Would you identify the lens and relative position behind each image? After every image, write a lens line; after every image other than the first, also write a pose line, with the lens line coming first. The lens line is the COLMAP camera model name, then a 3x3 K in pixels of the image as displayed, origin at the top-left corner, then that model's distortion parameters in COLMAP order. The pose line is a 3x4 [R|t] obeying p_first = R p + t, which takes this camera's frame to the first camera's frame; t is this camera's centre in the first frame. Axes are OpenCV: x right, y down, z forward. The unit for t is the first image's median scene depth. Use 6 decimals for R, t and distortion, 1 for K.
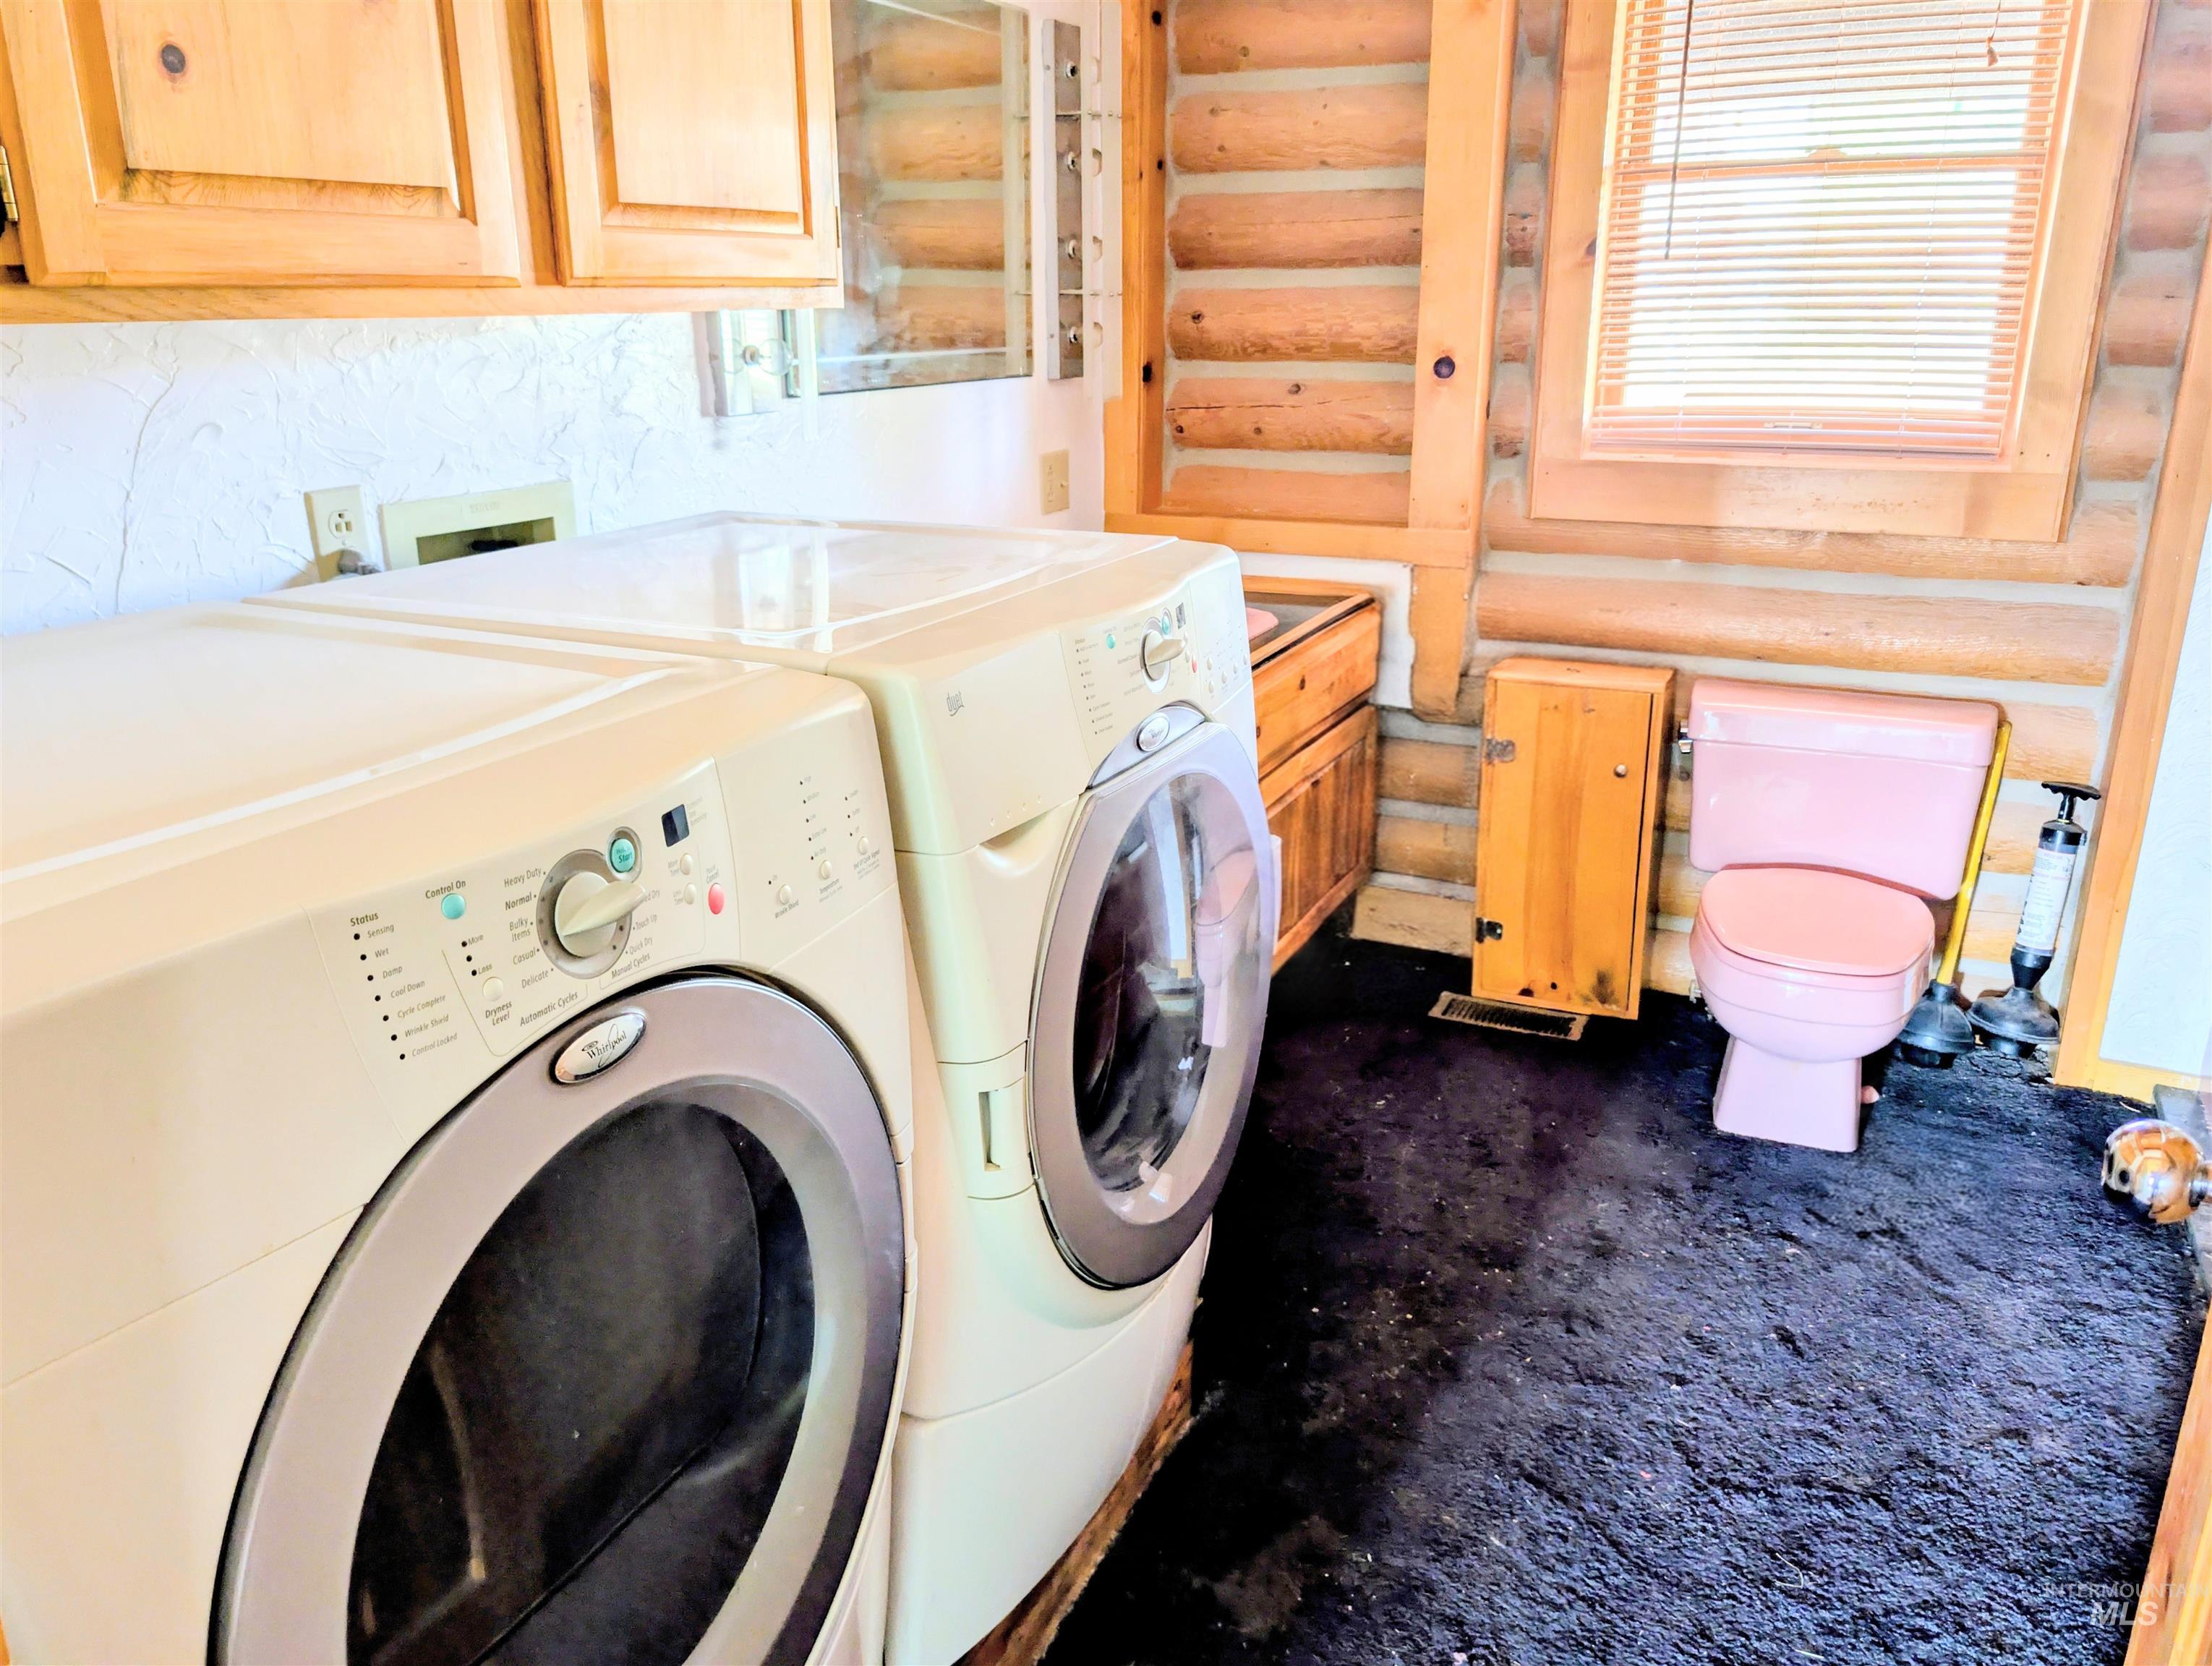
lens RADIAL K [[1605.2, 0, 1098.8], [0, 1605.2, 836.4], [0, 0, 1]] dist [-0.002616, 0.014317]
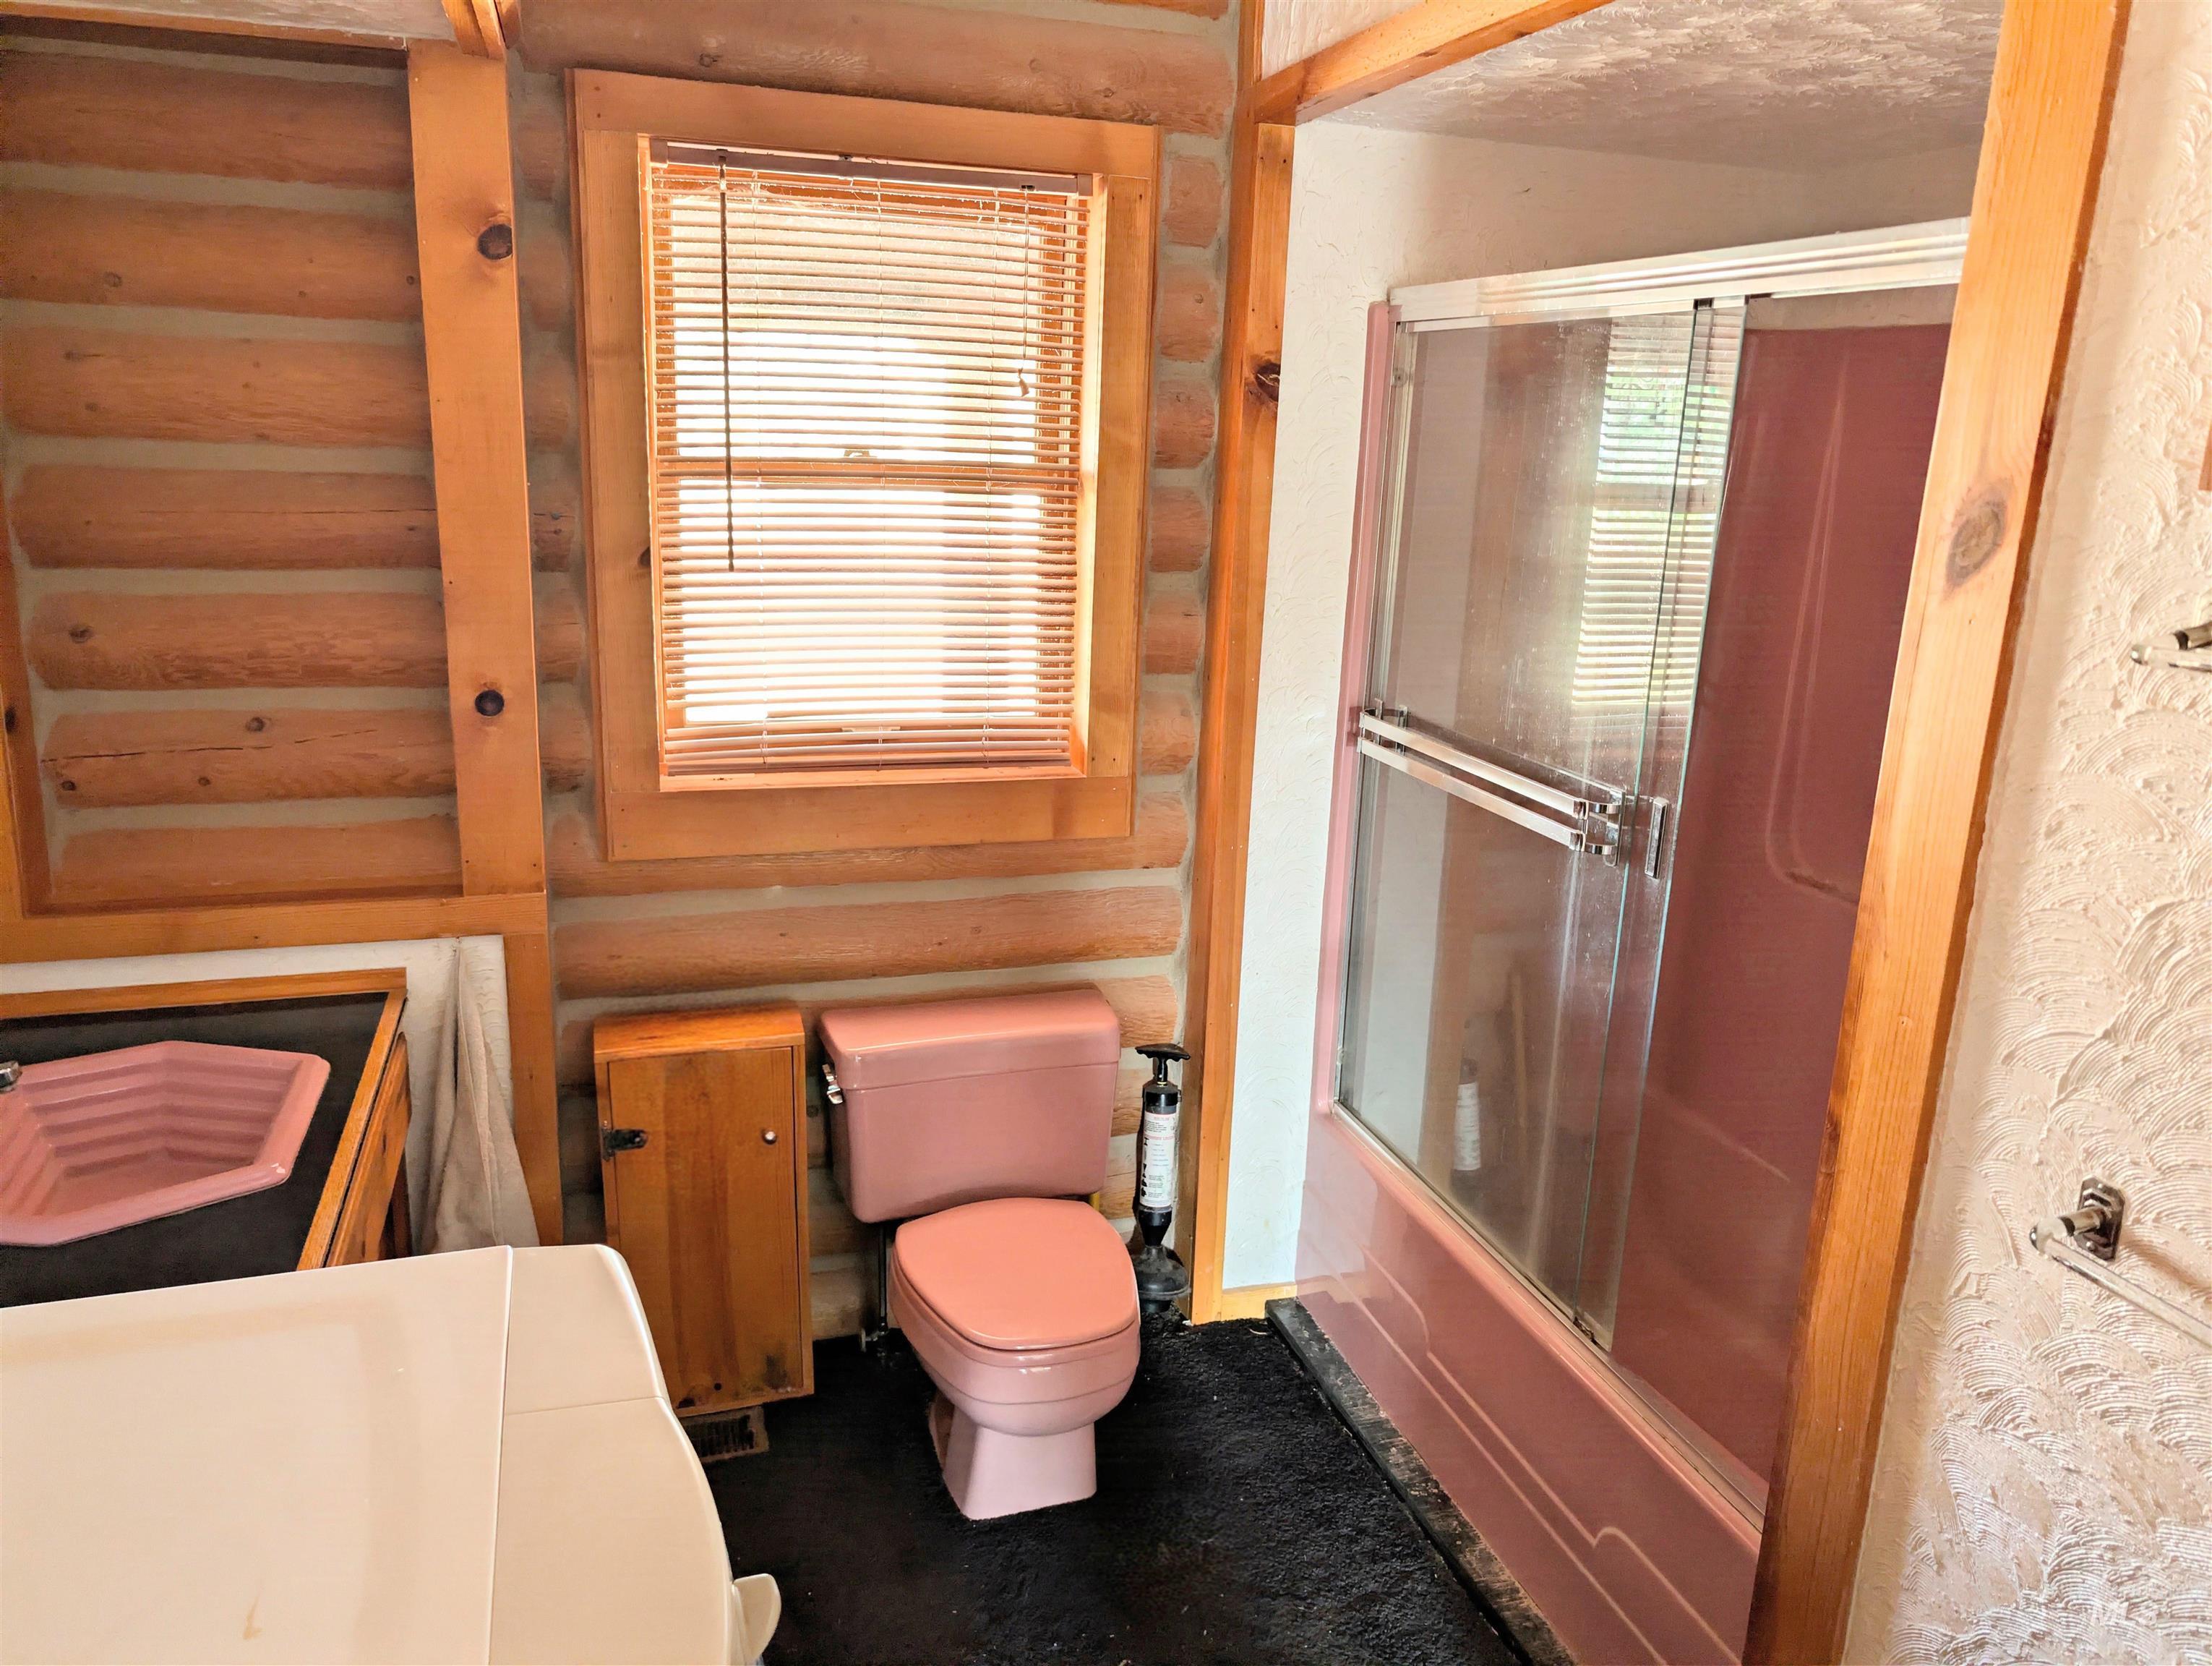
lens RADIAL K [[1605.5, 0, 1109.7], [0, 1605.5, 827.7], [0, 0, 1]] dist [-0.002616, 0.014317]
pose [[0.725958, -0.139244, 0.673495, -0.103613], [0.180626, 0.983514, 0.008644, -0.177570], [-0.663595, 0.115375, 0.739141, 0.209111]]
